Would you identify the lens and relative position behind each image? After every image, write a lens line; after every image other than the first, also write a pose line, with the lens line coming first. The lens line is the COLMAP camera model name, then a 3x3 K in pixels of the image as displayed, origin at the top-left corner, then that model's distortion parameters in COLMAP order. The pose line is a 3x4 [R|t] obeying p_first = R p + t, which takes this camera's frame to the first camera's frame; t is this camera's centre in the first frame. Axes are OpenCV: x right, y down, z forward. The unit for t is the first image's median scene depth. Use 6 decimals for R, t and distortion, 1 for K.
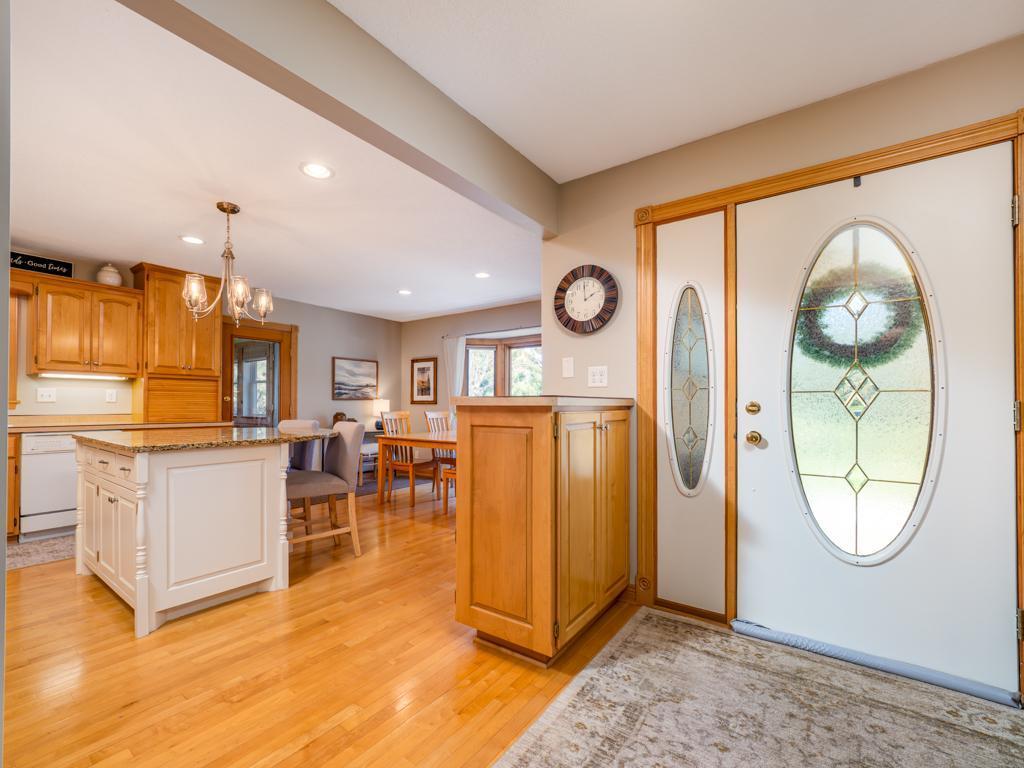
lens RADIAL K [[438.8, 0, 497.1], [0, 438.8, 401.6], [0, 0, 1]] dist [-0.011885, -0.000184]
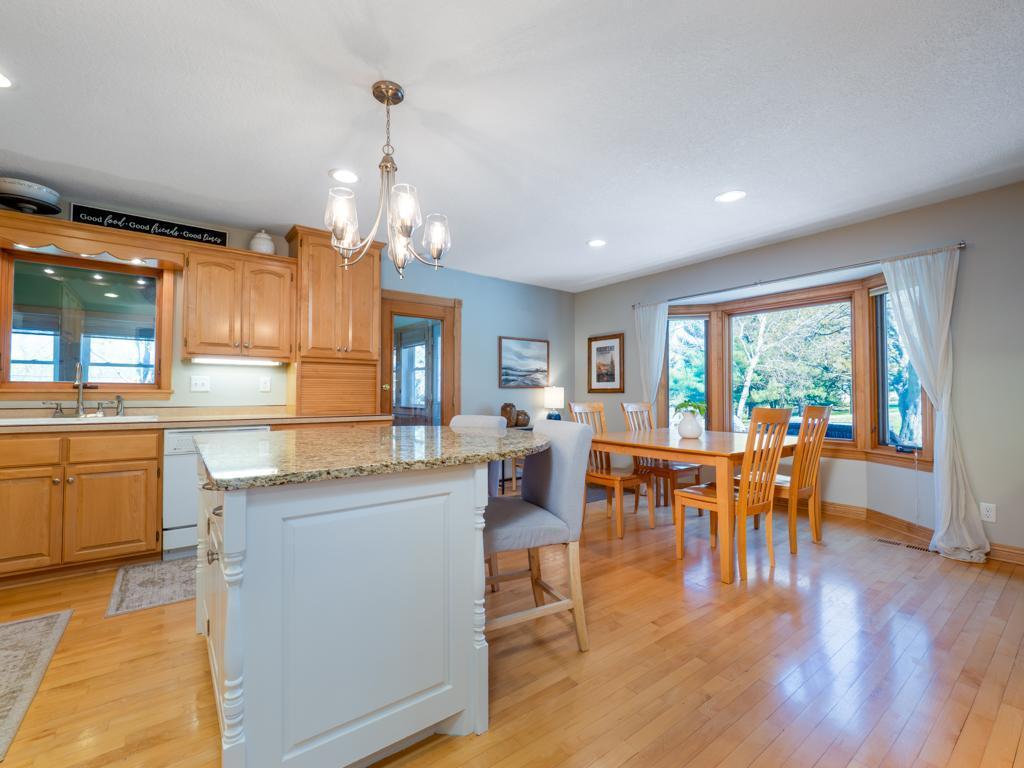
lens RADIAL K [[438.9, 0, 512.0], [0, 438.9, 384.0], [0, 0, 1]] dist [-0.000420, -0.000159]
pose [[0.963022, -0.009358, -0.269258, -0.161910], [0.005320, 0.999862, -0.015723, 0.002081], [0.269368, 0.013710, 0.962940, 0.258845]]
